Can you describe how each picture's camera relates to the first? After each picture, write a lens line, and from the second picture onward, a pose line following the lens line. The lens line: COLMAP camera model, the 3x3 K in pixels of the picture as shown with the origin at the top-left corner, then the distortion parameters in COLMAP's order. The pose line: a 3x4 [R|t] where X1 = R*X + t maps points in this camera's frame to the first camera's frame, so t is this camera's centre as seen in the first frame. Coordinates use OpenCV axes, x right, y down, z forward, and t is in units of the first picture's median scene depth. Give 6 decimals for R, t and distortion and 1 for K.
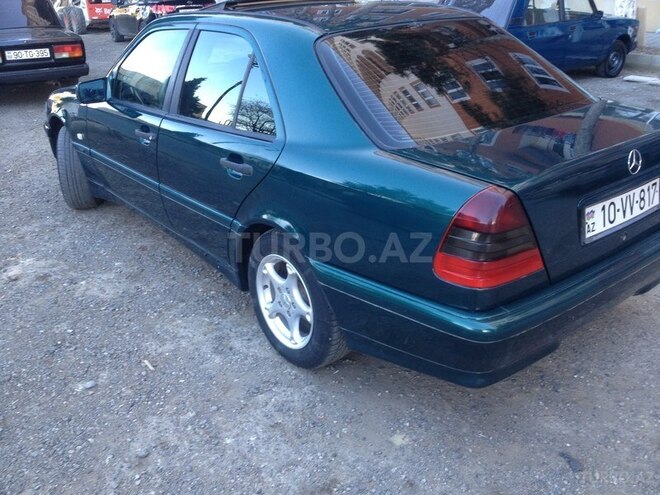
lens RADIAL K [[625.4, 0, 324.6], [0, 625.4, 231.9], [0, 0, 1]] dist [0.071820, -0.160381]
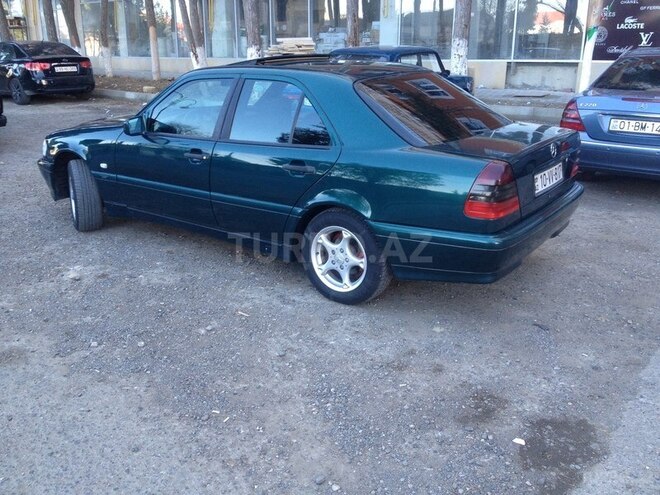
lens RADIAL K [[636.8, 0, 314.6], [0, 636.8, 222.9], [0, 0, 1]] dist [0.010606, -0.004973]
pose [[0.967478, -0.053023, 0.247334, -0.490585], [0.078293, 0.992538, -0.093477, 0.165482], [-0.240532, 0.109802, 0.964411, -0.433004]]
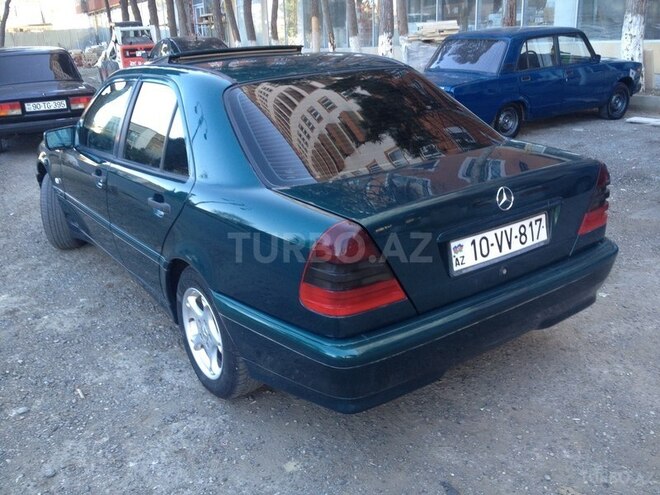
lens RADIAL K [[625.4, 0, 324.6], [0, 625.4, 231.9], [0, 0, 1]] dist [0.071820, -0.160381]
pose [[0.997876, -0.002772, -0.065076, 0.212024], [-0.001816, 0.997522, -0.070334, 0.015342], [0.065110, 0.070302, 0.995399, -0.049555]]
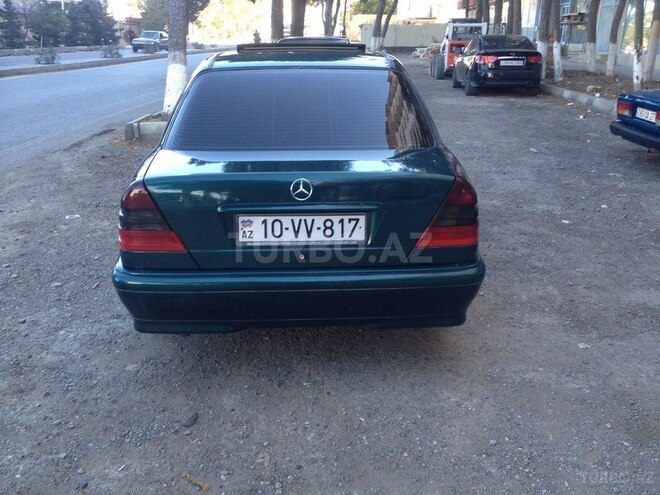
lens RADIAL K [[625.4, 0, 324.6], [0, 625.4, 231.9], [0, 0, 1]] dist [0.071820, -0.160381]
pose [[0.802121, 0.202115, -0.561918, 0.972735], [-0.243179, 0.969980, 0.001758, -0.039450], [0.545404, 0.135236, 0.827191, 0.068141]]
